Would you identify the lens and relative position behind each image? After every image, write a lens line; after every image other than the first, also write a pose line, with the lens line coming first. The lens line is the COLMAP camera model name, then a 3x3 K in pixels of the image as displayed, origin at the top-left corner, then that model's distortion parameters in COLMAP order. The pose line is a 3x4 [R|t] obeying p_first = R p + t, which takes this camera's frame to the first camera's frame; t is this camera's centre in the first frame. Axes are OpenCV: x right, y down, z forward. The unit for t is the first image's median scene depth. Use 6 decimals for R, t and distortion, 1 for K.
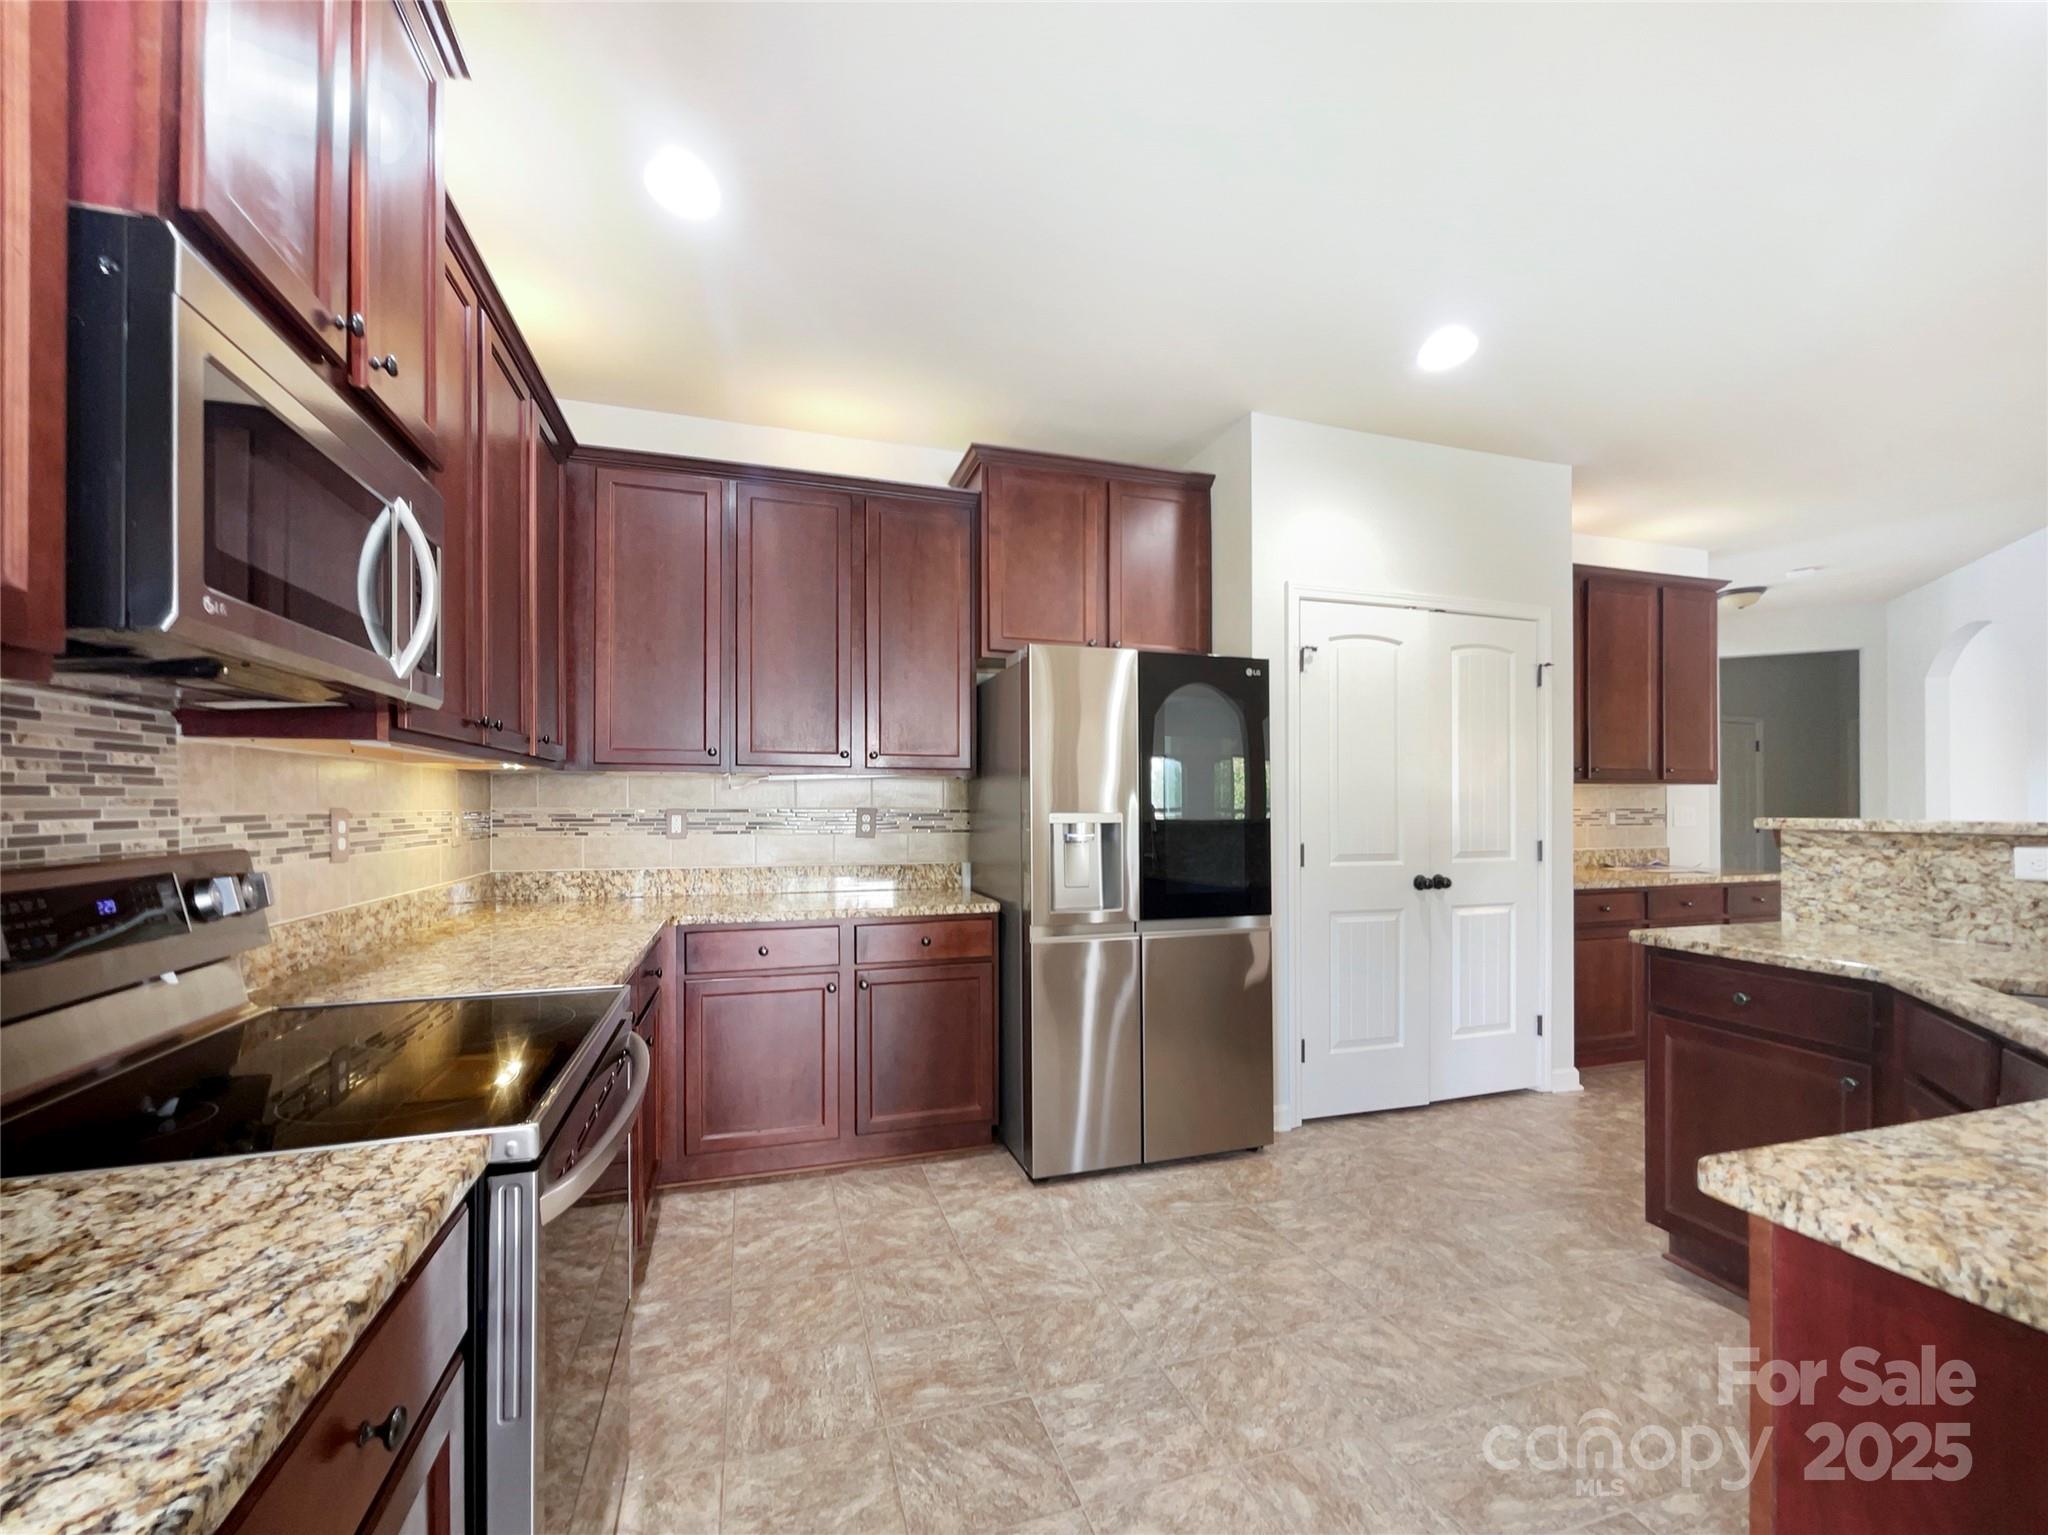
lens RADIAL K [[891.6, 0, 1030.6], [0, 891.6, 792.1], [0, 0, 1]] dist [-0.000052, 0.000165]
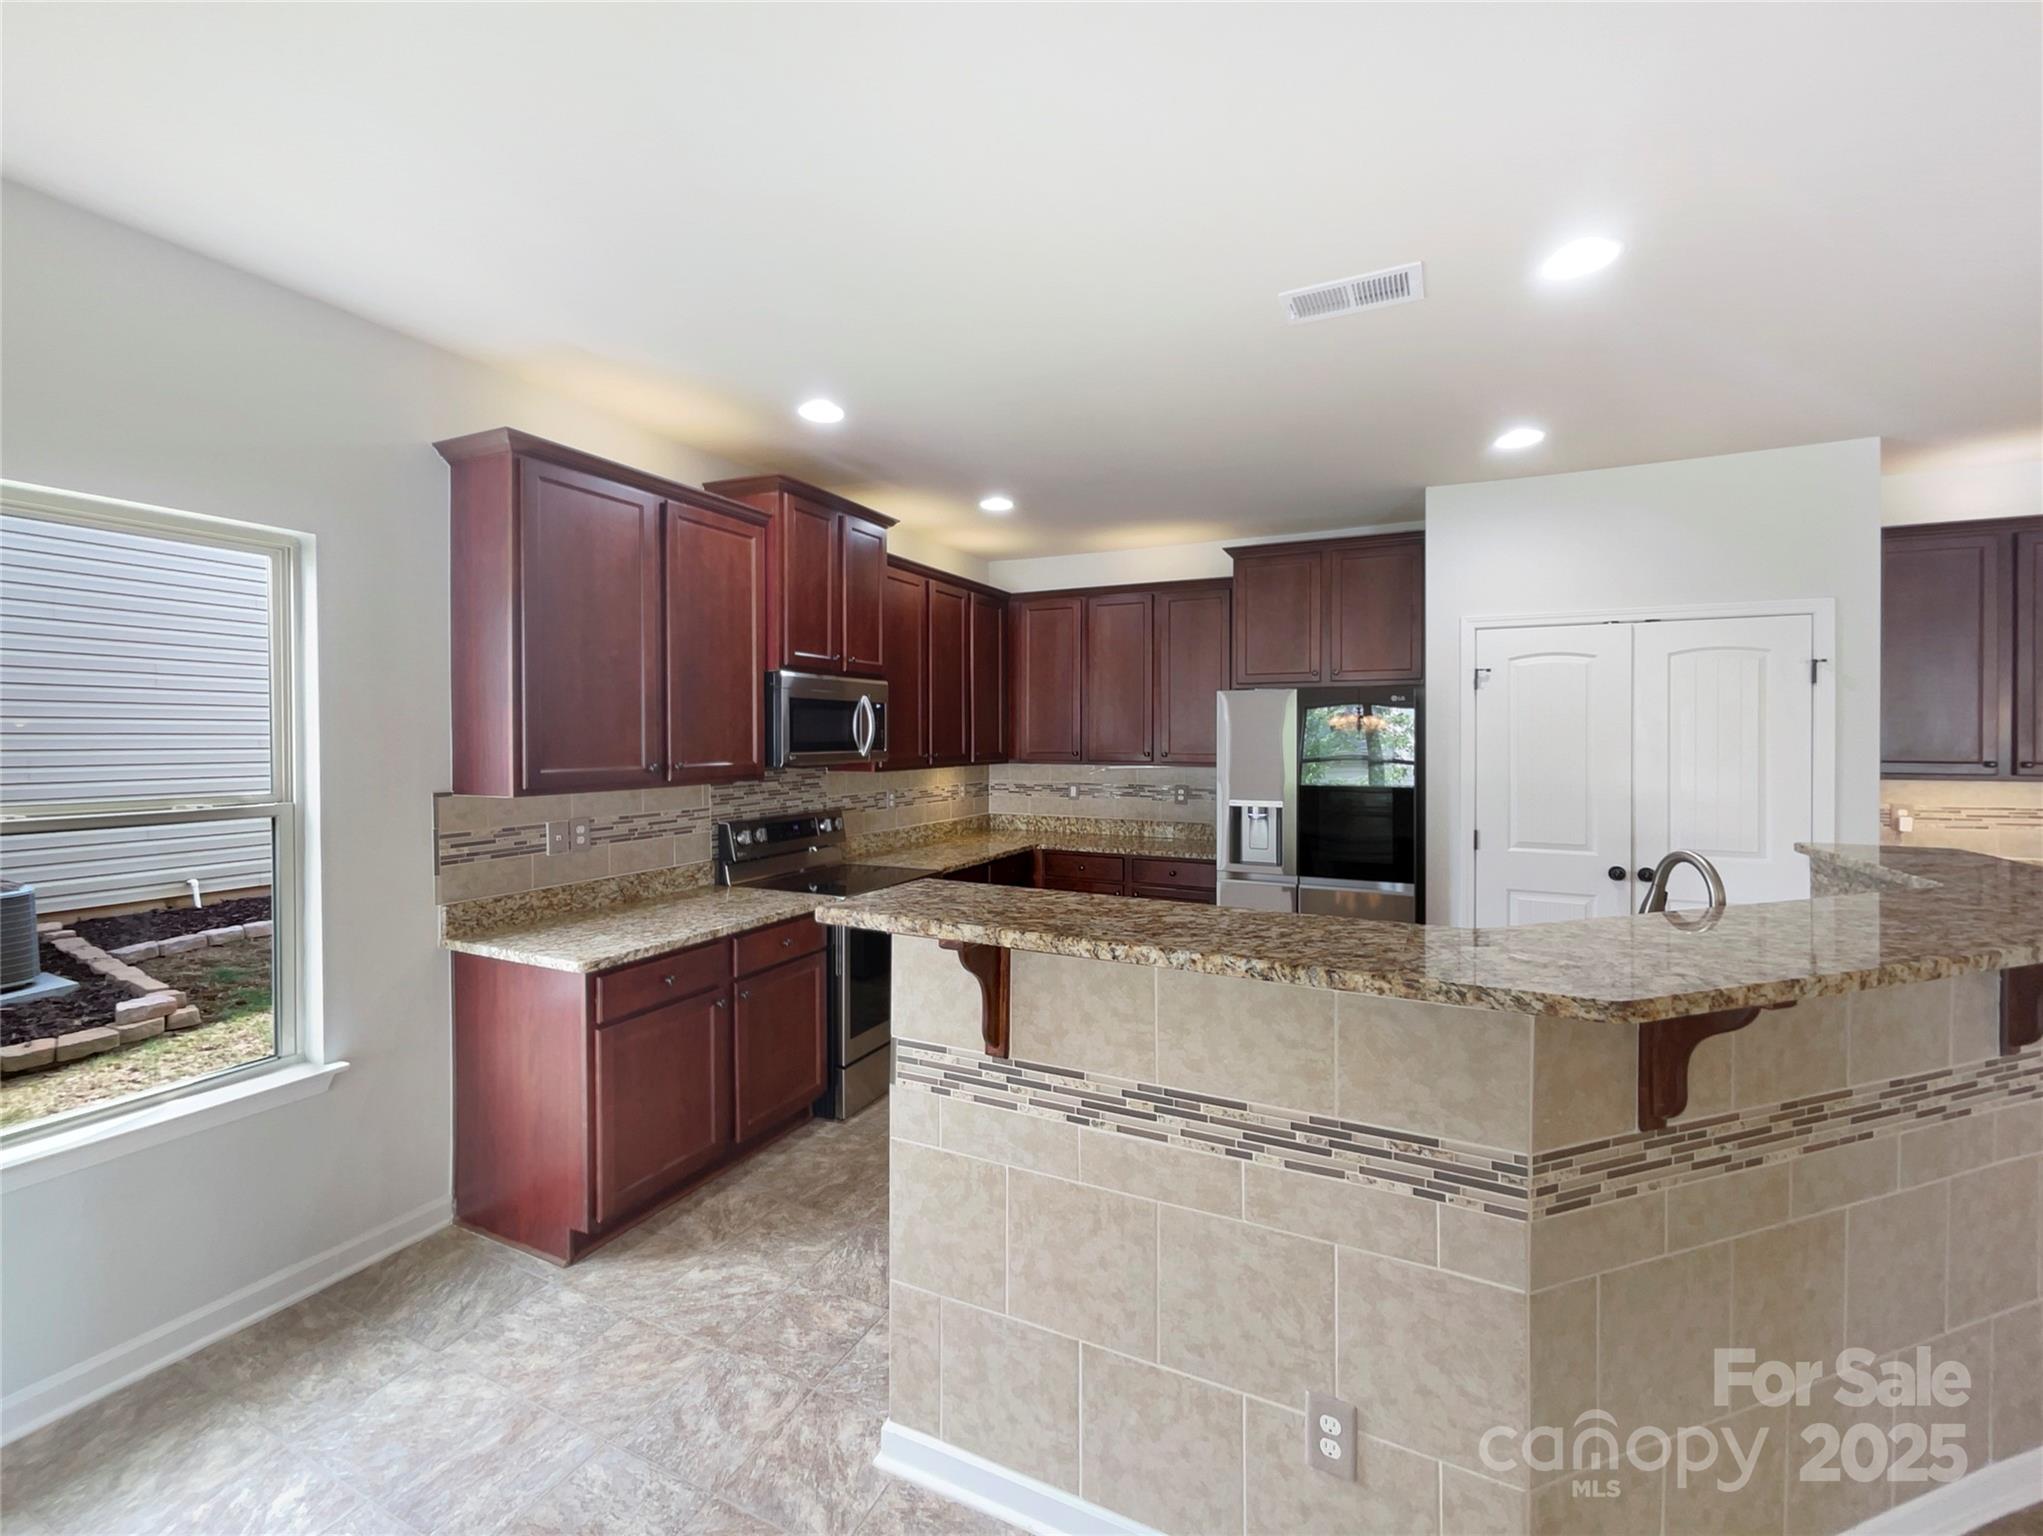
lens RADIAL K [[873.8, 0, 1017.8], [0, 873.8, 735.4], [0, 0, 1]] dist [-0.000310, -0.000037]
pose [[0.728891, 0.001189, -0.684628, 1.206116], [0.009564, 0.999883, 0.011919, -0.165205], [0.684562, -0.015235, 0.728795, -0.558191]]
